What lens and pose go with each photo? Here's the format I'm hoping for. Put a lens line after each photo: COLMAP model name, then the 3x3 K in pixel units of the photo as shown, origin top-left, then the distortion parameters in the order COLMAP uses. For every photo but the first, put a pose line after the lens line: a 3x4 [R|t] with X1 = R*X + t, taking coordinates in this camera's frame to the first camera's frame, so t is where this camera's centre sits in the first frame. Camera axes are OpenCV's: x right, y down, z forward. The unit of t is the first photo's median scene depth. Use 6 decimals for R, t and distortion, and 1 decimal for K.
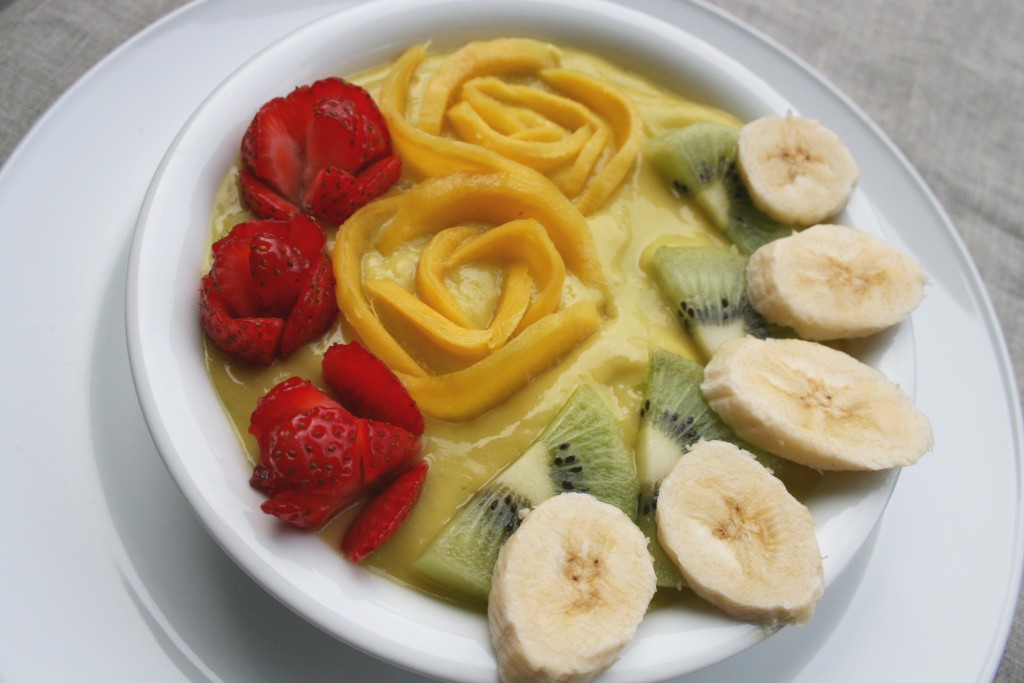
lens RADIAL K [[849.4, 0, 512.0], [0, 849.4, 341.5], [0, 0, 1]] dist [-0.005768, -0.001100]
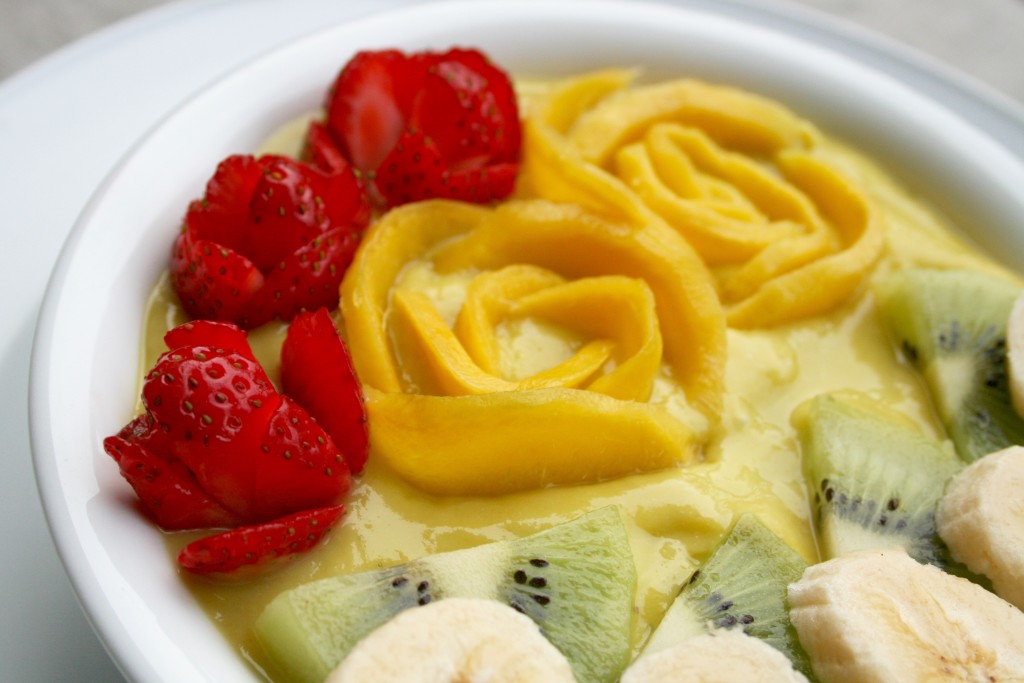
lens RADIAL K [[1546.3, 0, 512.0], [0, 1546.3, 341.5], [0, 0, 1]] dist [0.200653, -0.006306]
pose [[0.899107, 0.306153, -0.312851, 0.346807], [-0.390611, 0.883727, -0.257777, 0.274016], [0.197556, 0.353972, 0.914153, -0.163709]]
